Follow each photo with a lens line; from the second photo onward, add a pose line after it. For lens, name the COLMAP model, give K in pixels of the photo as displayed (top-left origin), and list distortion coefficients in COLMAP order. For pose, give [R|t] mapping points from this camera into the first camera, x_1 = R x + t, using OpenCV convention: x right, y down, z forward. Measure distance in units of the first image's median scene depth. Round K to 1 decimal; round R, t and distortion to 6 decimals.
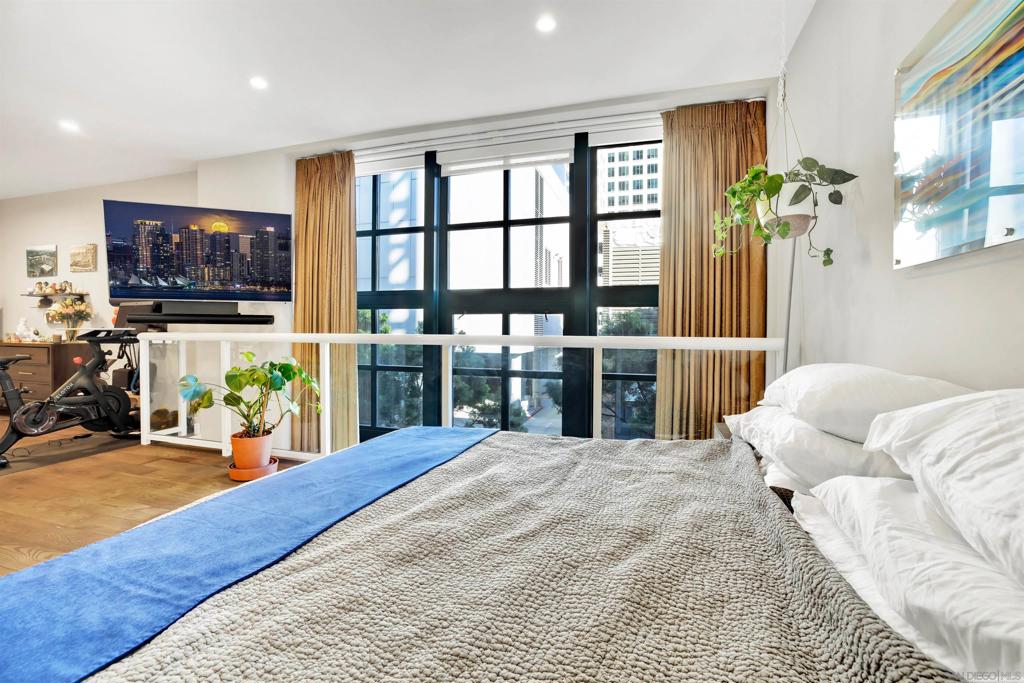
lens RADIAL K [[446.4, 0, 521.5], [0, 446.4, 342.4], [0, 0, 1]] dist [-0.005624, 0.005175]
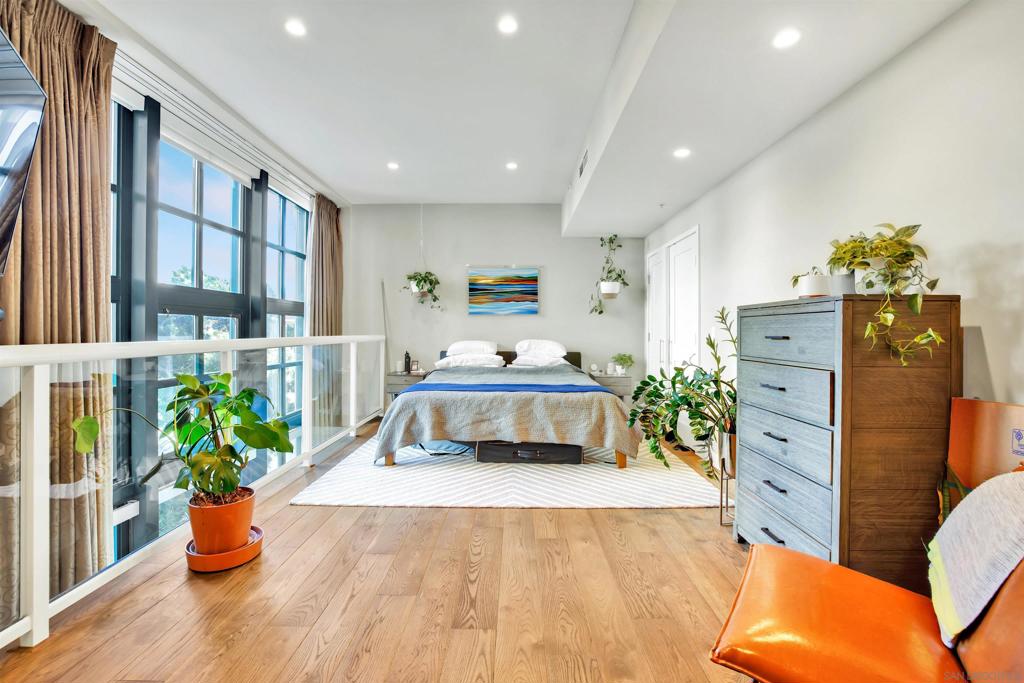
lens RADIAL K [[446.4, 0, 506.8], [0, 446.4, 334.5], [0, 0, 1]] dist [-0.005624, 0.005175]
pose [[-0.260904, -0.010604, 0.965307, -1.381819], [0.039828, 0.998970, 0.021738, -0.027562], [-0.964543, 0.044118, -0.260213, 0.796151]]
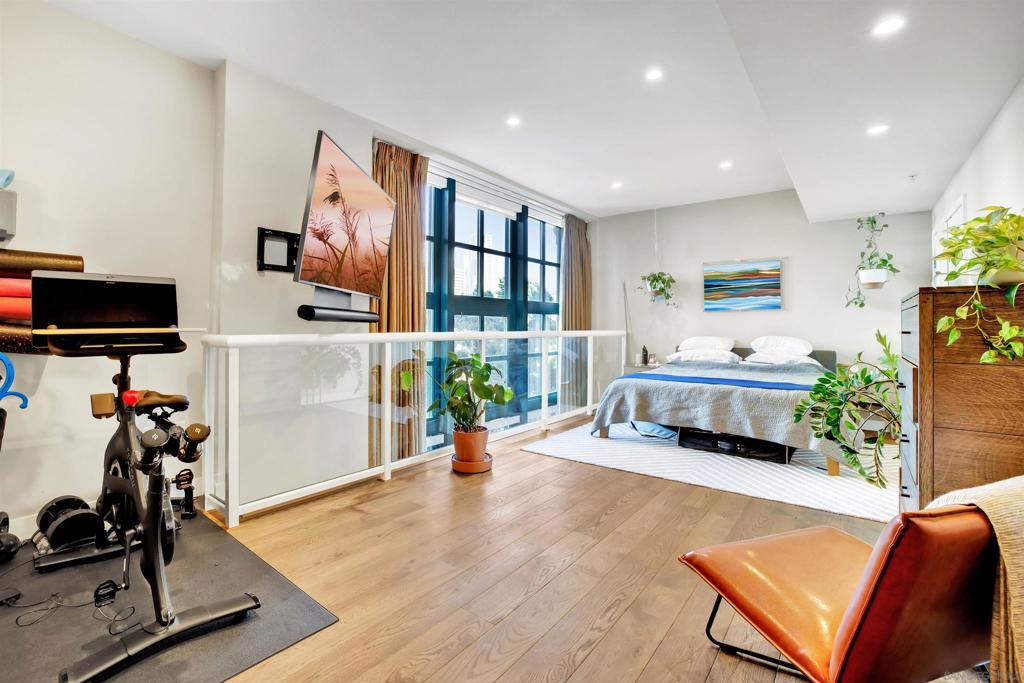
lens RADIAL K [[446.4, 0, 513.6], [0, 446.4, 334.9], [0, 0, 1]] dist [-0.005624, 0.005175]
pose [[0.348295, -0.019077, 0.937191, -1.600498], [0.037214, 0.999286, 0.006511, -0.015305], [-0.936646, 0.032609, 0.348756, 0.558501]]
